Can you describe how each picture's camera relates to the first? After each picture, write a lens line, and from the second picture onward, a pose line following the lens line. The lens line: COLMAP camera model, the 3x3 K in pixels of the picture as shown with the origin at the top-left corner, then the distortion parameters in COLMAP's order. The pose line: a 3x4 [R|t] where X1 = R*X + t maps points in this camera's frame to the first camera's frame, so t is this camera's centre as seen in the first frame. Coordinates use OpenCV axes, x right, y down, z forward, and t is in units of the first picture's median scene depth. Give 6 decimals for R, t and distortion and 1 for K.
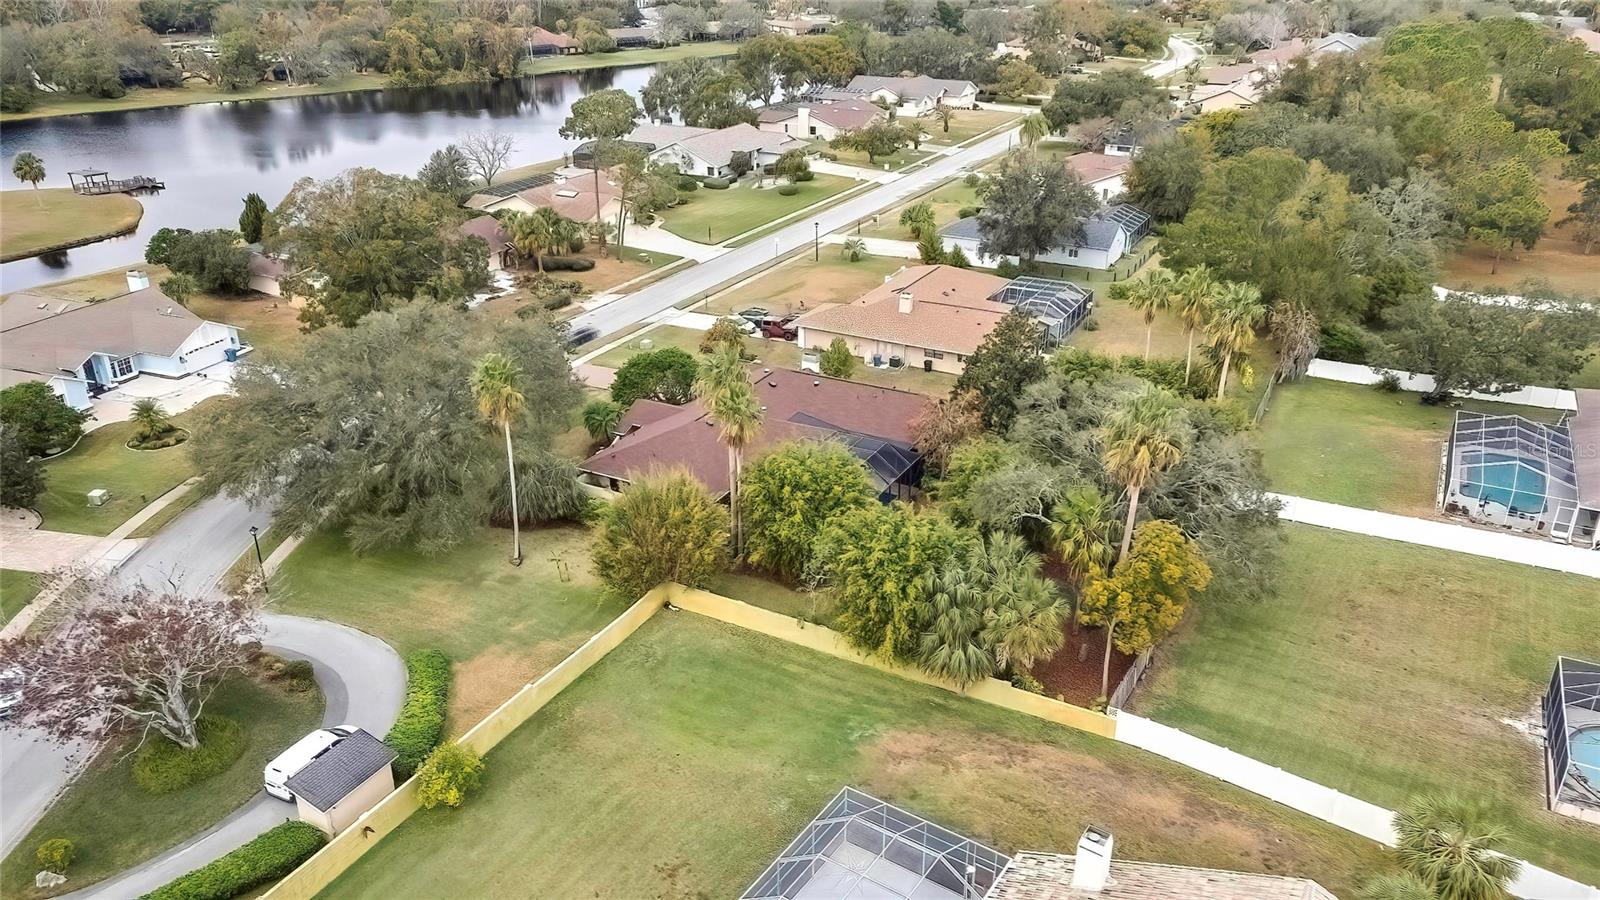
lens RADIAL K [[1152.9, 0, 800.0], [0, 1152.9, 450.0], [0, 0, 1]] dist [0.036849, 0.000653]
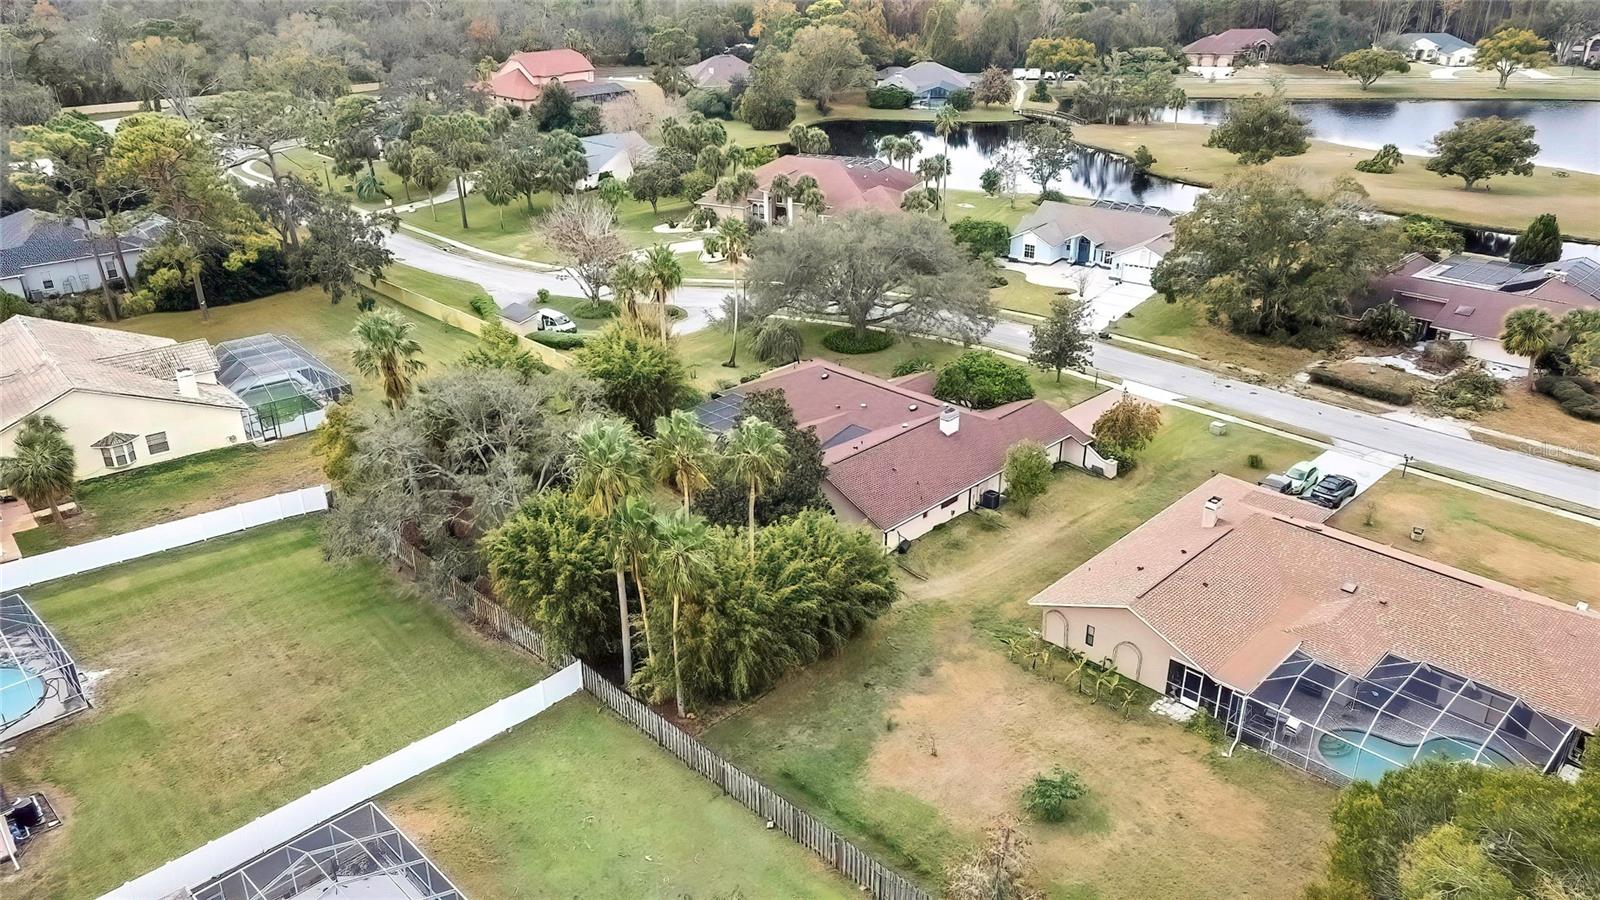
lens RADIAL K [[1152.9, 0, 800.0], [0, 1152.9, 450.0], [0, 0, 1]] dist [0.036849, 0.000653]
pose [[-0.289483, 0.397307, -0.870831, 0.559199], [-0.393360, 0.780030, 0.486642, -0.301463], [0.872621, 0.483425, -0.069521, 0.675440]]
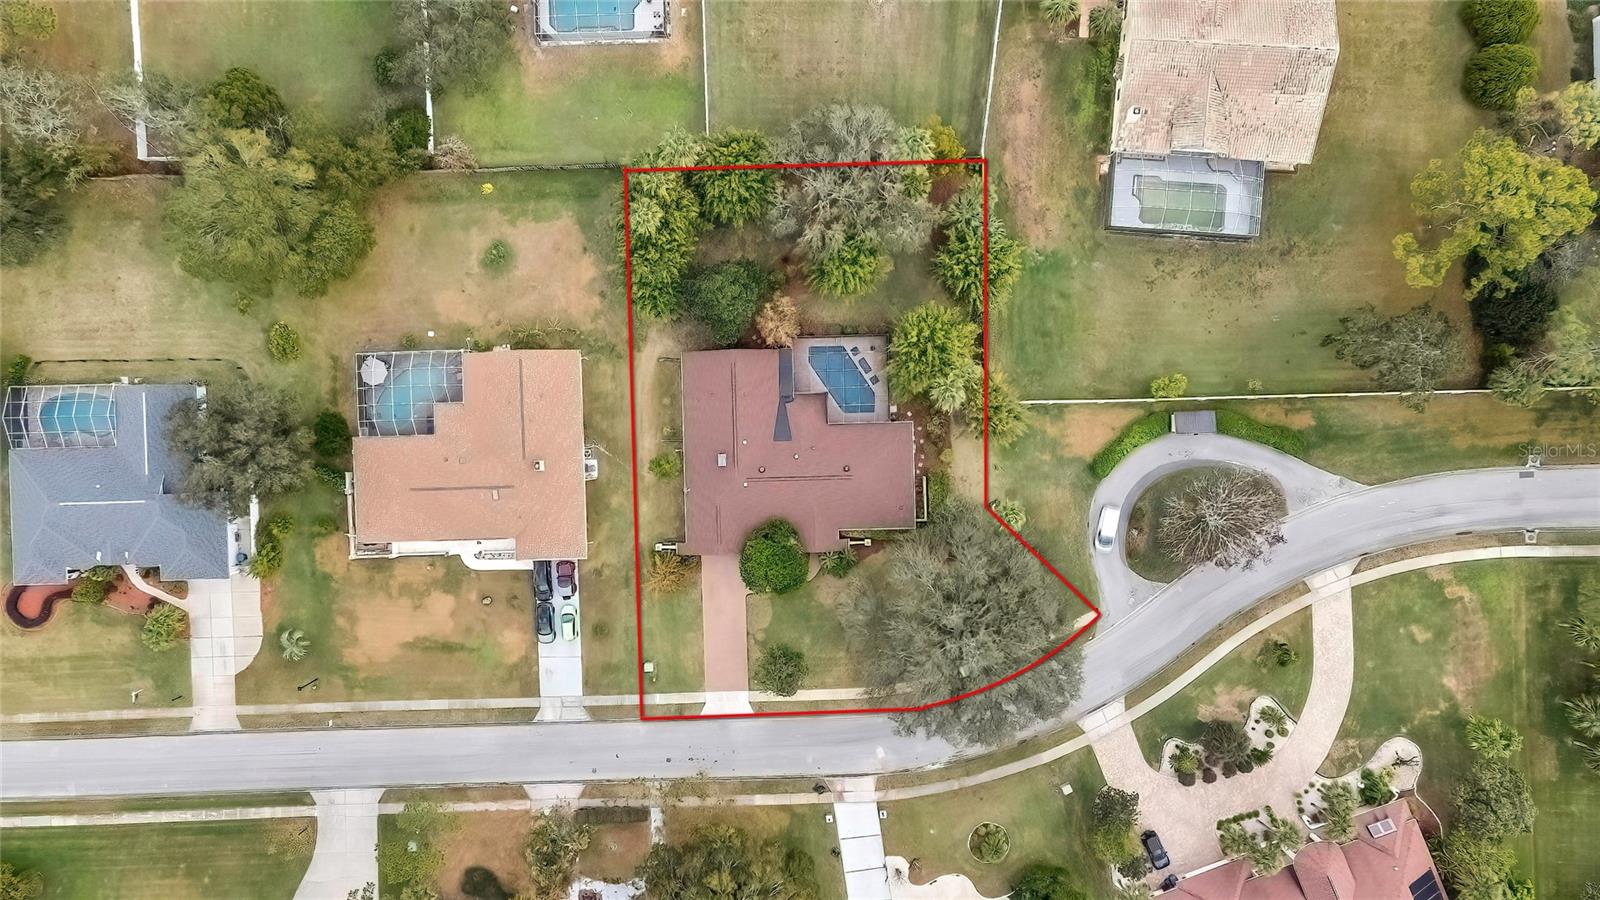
lens RADIAL K [[1152.9, 0, 800.0], [0, 1152.9, 450.0], [0, 0, 1]] dist [0.036849, 0.000653]
pose [[-0.494319, -0.869065, -0.019380, 0.001674], [0.359343, -0.224591, 0.905777, -0.850071], [-0.791531, 0.440778, 0.423312, 0.258234]]
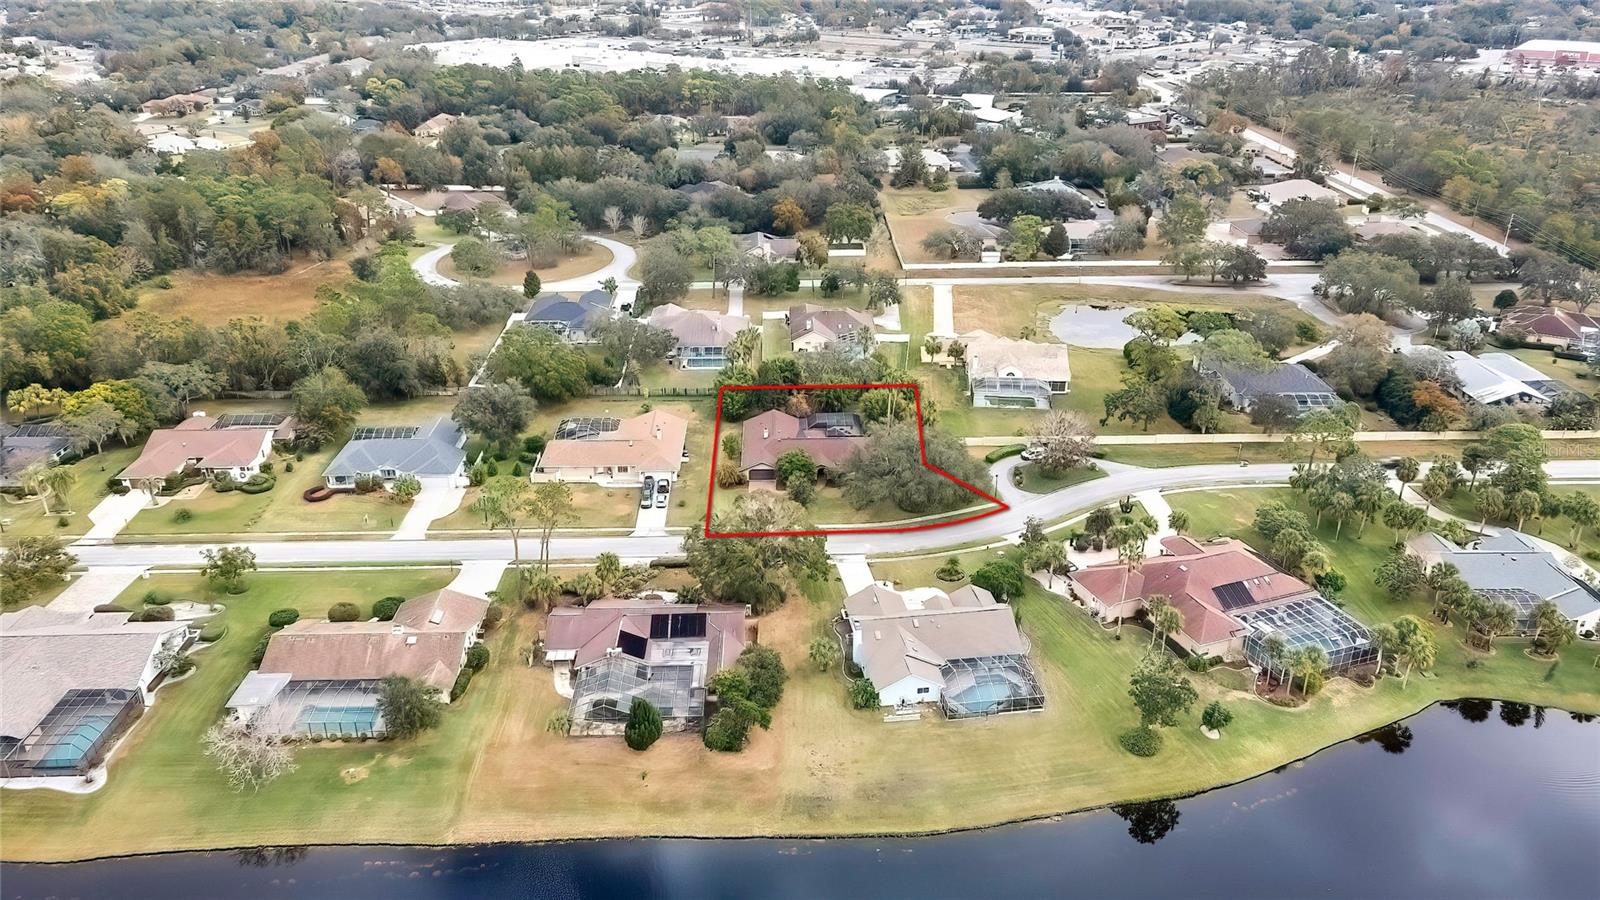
lens RADIAL K [[1152.9, 0, 800.0], [0, 1152.9, 450.0], [0, 0, 1]] dist [0.036849, 0.000653]
pose [[-0.490479, -0.367194, 0.790316, -1.260526], [0.358632, 0.741488, 0.567079, -0.904638], [-0.794237, 0.561573, -0.231997, 1.034271]]
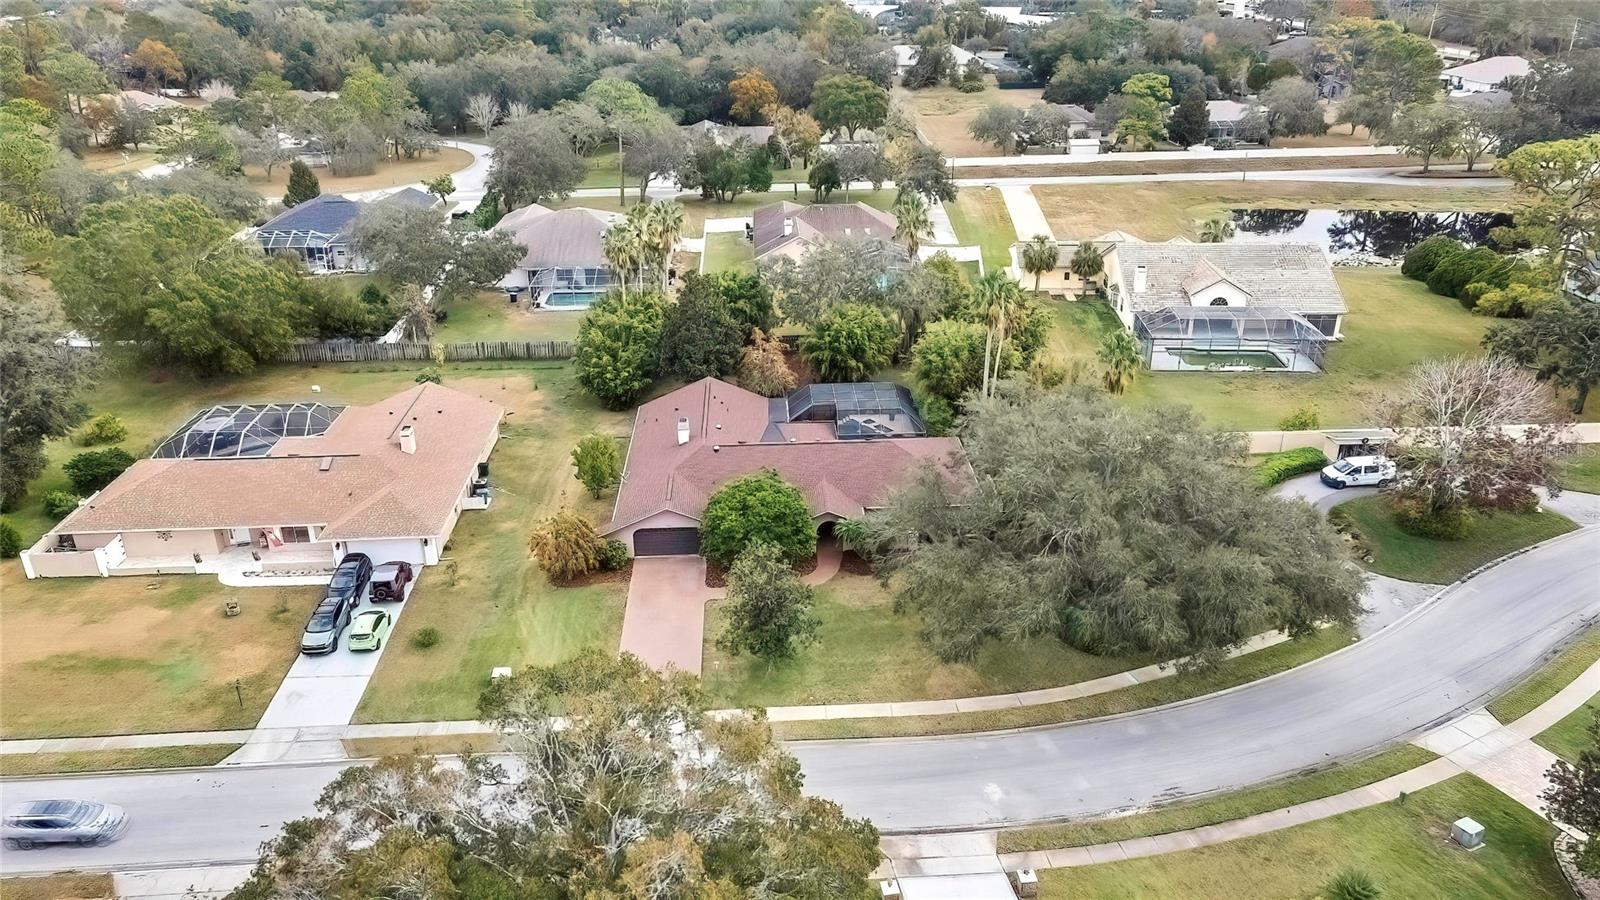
lens RADIAL K [[1157.2, 0, 810.1], [0, 1157.2, 451.4], [0, 0, 1]] dist [0.032956, 0.001436]
pose [[-0.514670, -0.350596, 0.782430, -0.514375], [0.359105, 0.740528, 0.568033, -0.369462], [-0.778561, 0.573325, -0.255227, 0.806087]]
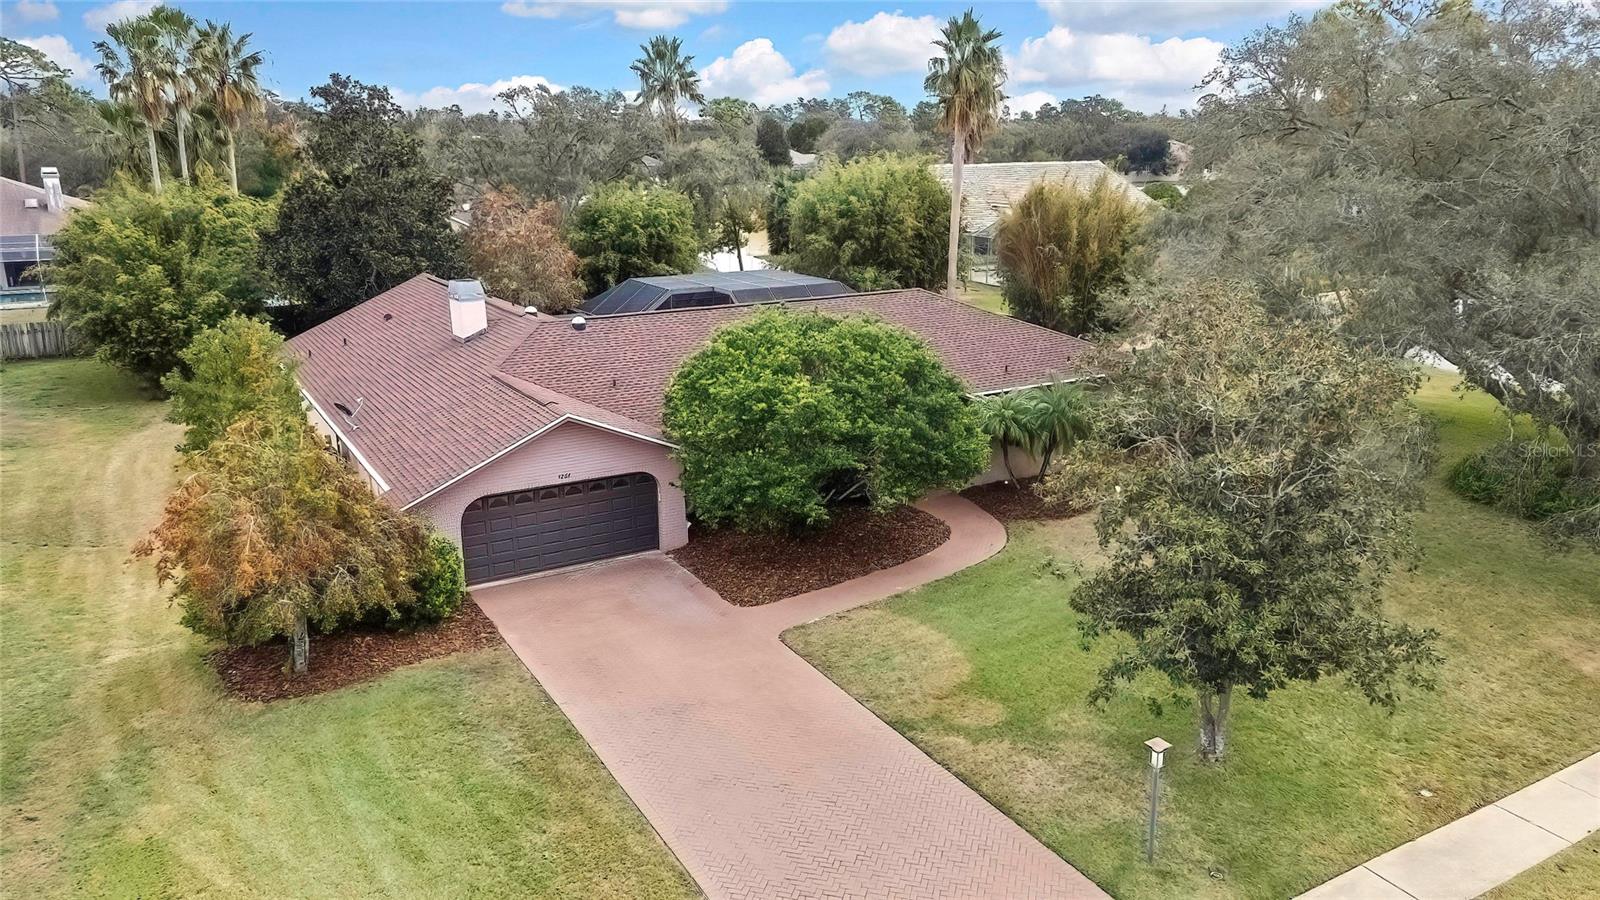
lens RADIAL K [[1152.9, 0, 800.0], [0, 1152.9, 450.0], [0, 0, 1]] dist [0.036849, 0.000653]
pose [[-0.854560, -0.134849, 0.501540, -0.186321], [0.217529, 0.783977, 0.581430, -0.158303], [-0.471601, 0.605967, -0.640622, 0.841108]]
